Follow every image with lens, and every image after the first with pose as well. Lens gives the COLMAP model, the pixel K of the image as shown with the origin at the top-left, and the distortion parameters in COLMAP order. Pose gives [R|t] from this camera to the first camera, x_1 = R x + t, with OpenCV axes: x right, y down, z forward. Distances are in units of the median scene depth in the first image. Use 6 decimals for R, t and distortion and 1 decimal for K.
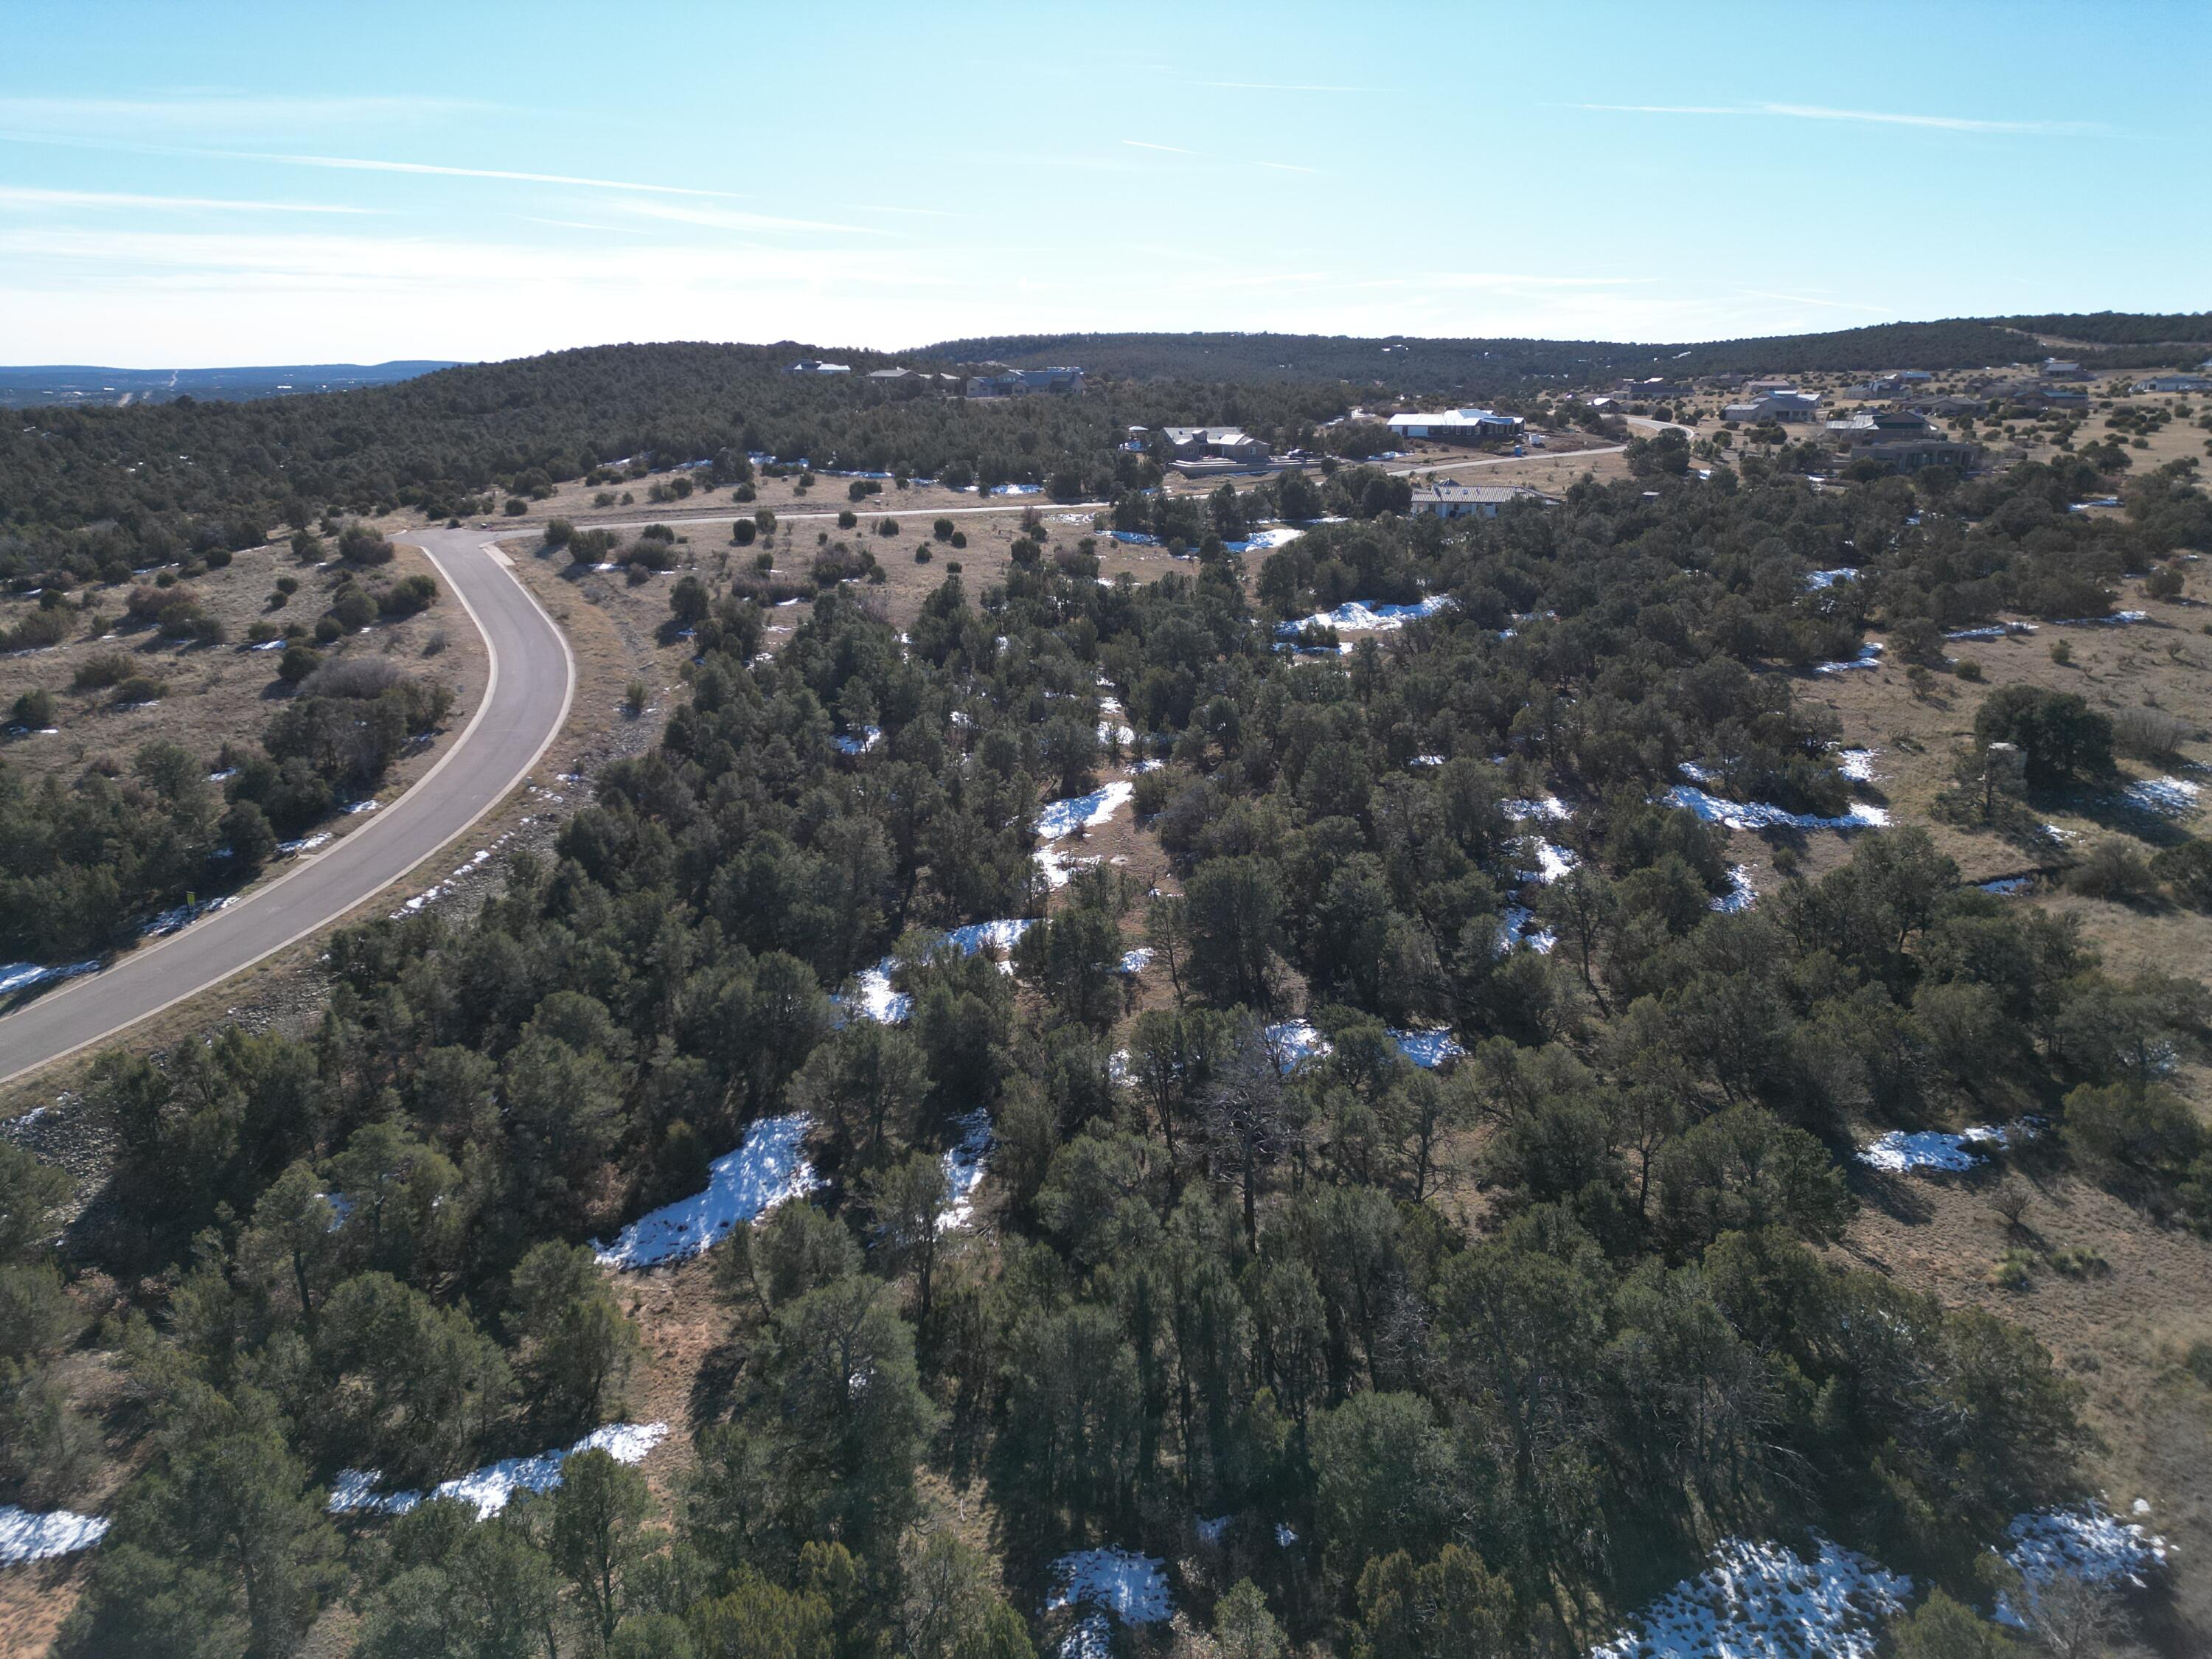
lens RADIAL K [[1535.3, 0, 1106.0], [0, 1535.3, 829.5], [0, 0, 1]] dist [0.110501, -0.108671]
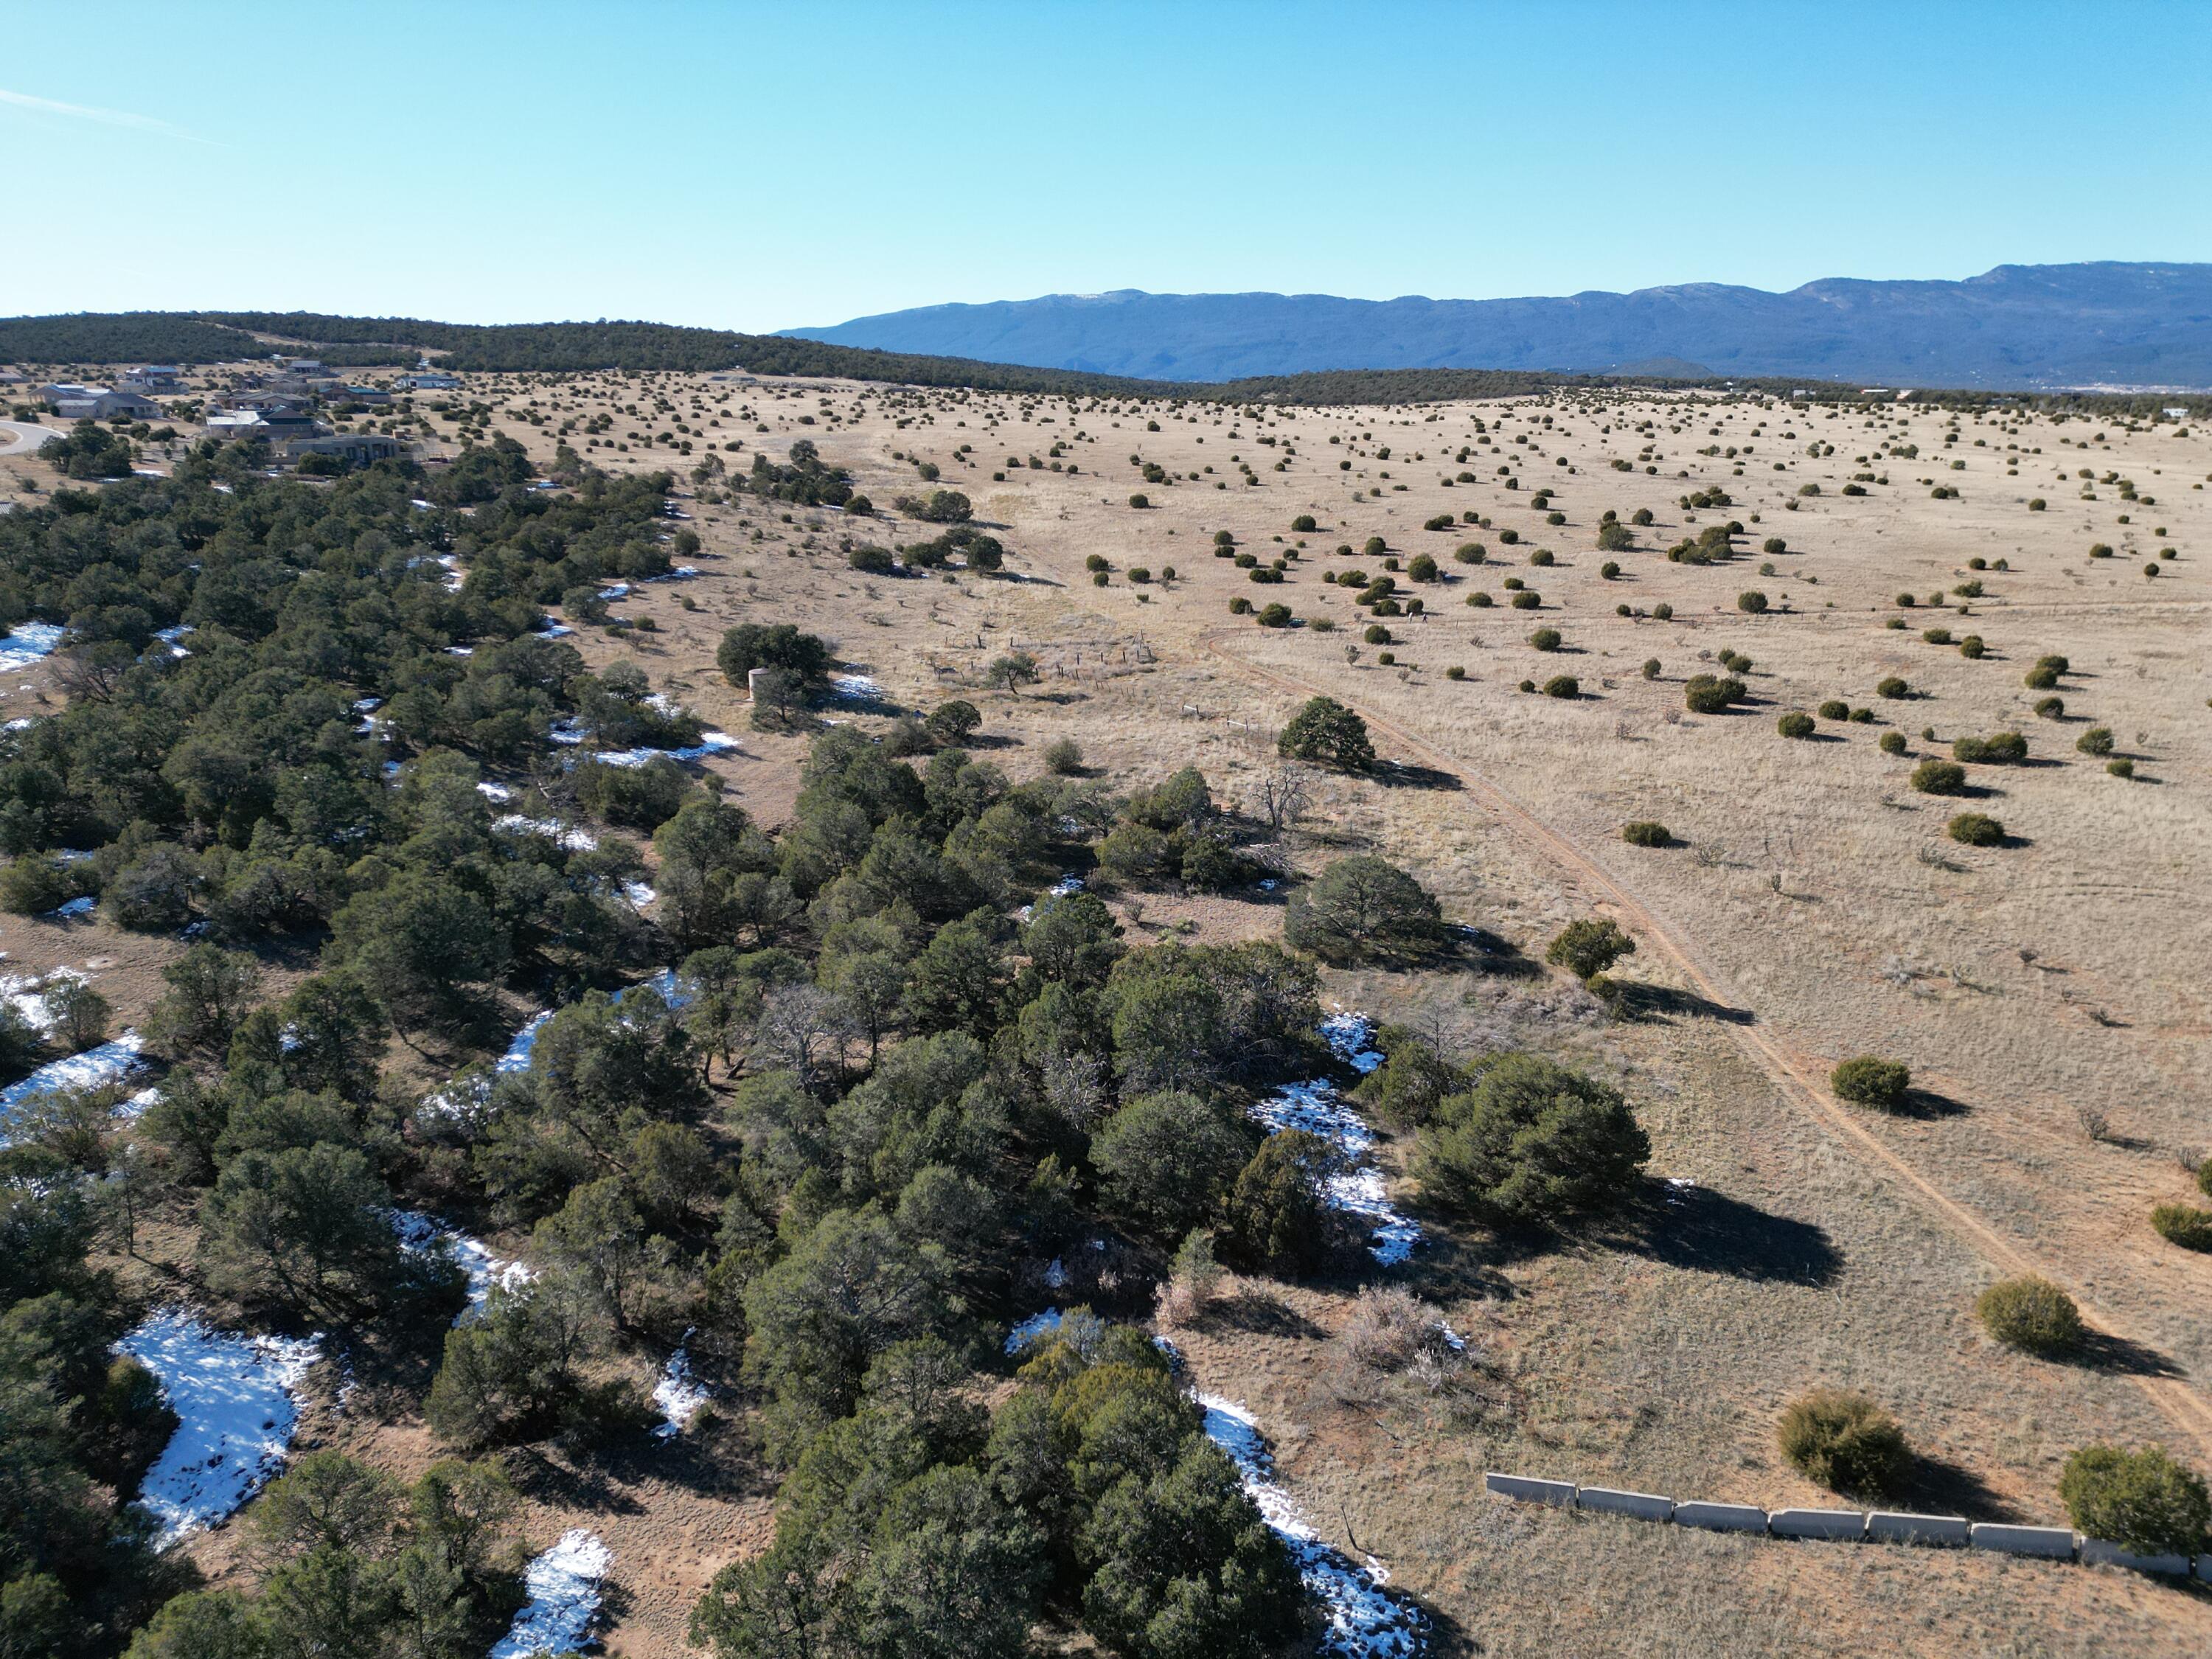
lens RADIAL K [[1535.3, 0, 1106.0], [0, 1535.3, 829.5], [0, 0, 1]] dist [0.110501, -0.108671]
pose [[0.504585, -0.240638, 0.829148, -0.142045], [0.237380, 0.962027, 0.134743, -0.011902], [-0.830087, 0.128834, 0.542547, 0.033253]]
